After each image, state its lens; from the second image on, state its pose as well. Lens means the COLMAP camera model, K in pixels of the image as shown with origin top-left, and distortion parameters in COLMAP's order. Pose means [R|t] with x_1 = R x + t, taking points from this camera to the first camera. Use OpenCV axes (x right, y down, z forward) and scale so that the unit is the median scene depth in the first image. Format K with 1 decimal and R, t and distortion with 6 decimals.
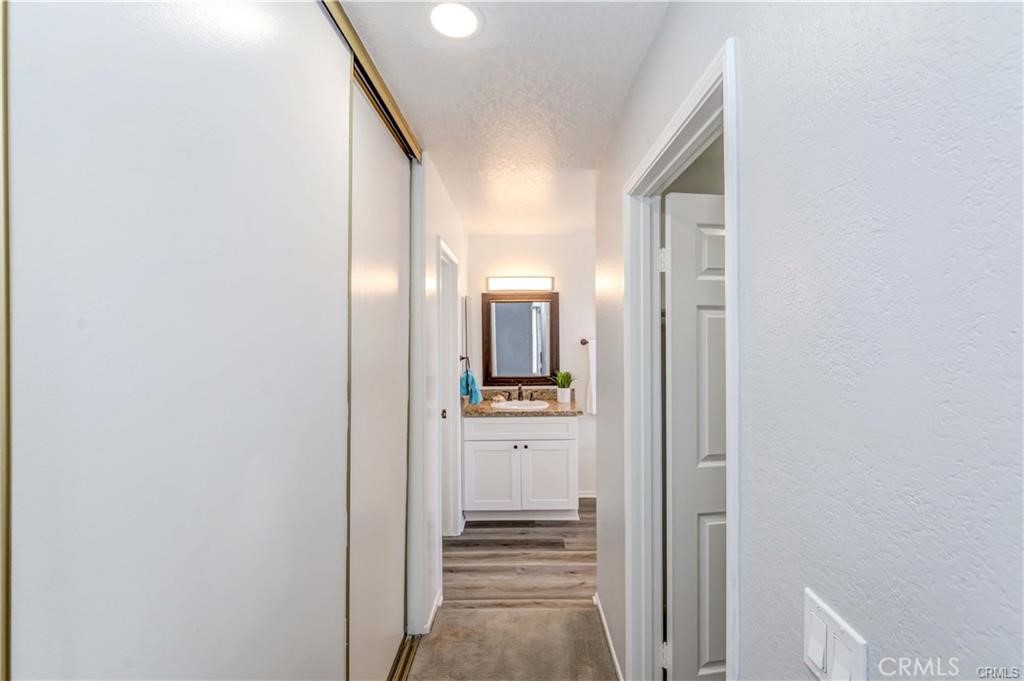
lens RADIAL K [[430.9, 0, 512.0], [0, 430.9, 340.5], [0, 0, 1]] dist [0.000566, 0.000073]
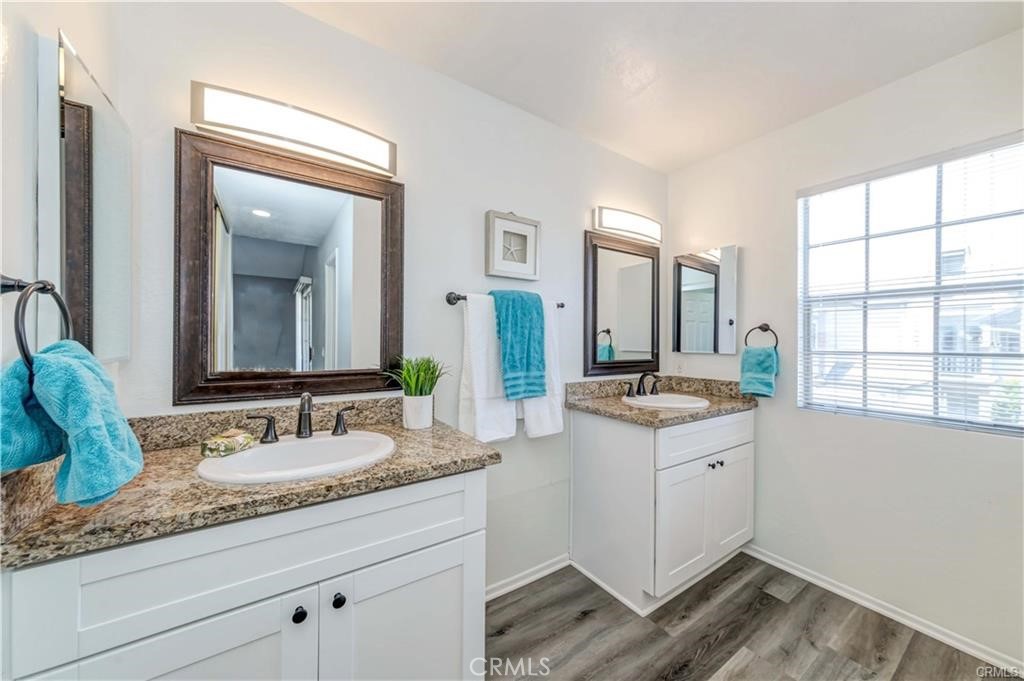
lens RADIAL K [[367.5, 0, 516.0], [0, 367.5, 342.1], [0, 0, 1]] dist [-0.001529, -0.000165]
pose [[0.819032, 0.017060, 0.573494, -0.014273], [-0.008369, 0.999807, -0.017789, 0.062047], [-0.573686, 0.009770, 0.819017, 0.635767]]
